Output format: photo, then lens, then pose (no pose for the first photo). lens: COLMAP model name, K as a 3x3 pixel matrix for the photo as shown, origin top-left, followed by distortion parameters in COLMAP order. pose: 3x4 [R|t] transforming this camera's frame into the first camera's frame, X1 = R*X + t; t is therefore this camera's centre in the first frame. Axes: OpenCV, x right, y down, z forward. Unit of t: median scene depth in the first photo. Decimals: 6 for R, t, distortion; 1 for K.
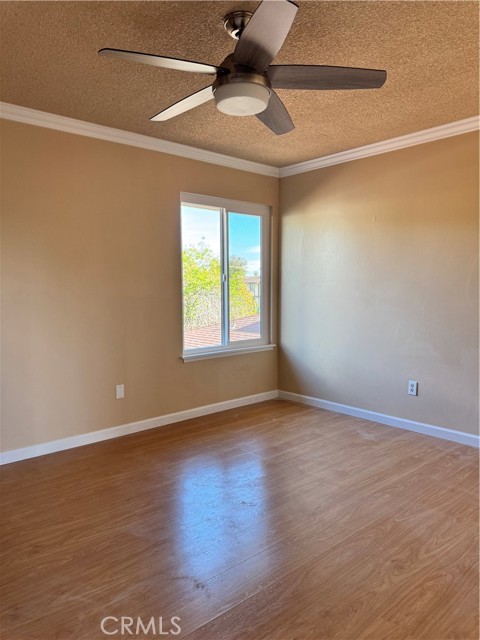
lens RADIAL K [[447.7, 0, 237.7], [0, 447.7, 318.5], [0, 0, 1]] dist [0.040142, -0.062431]
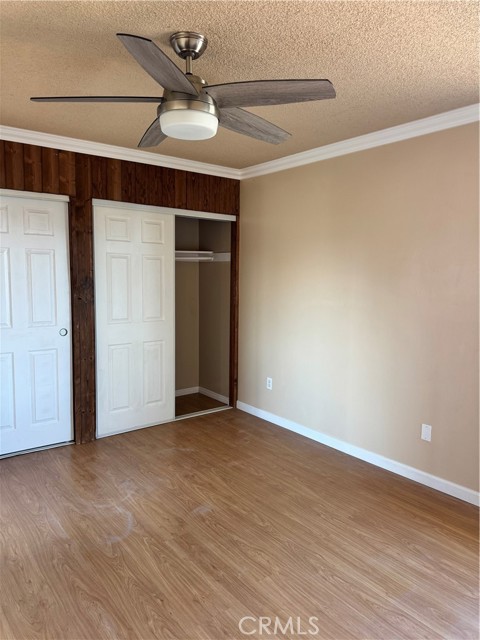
lens RADIAL K [[447.7, 0, 237.8], [0, 447.7, 320.8], [0, 0, 1]] dist [0.040142, -0.062431]
pose [[-0.044358, 0.118686, -0.991941, 0.733892], [-0.083645, 0.988990, 0.122073, -0.151032], [0.995508, 0.088386, -0.033942, 0.873138]]
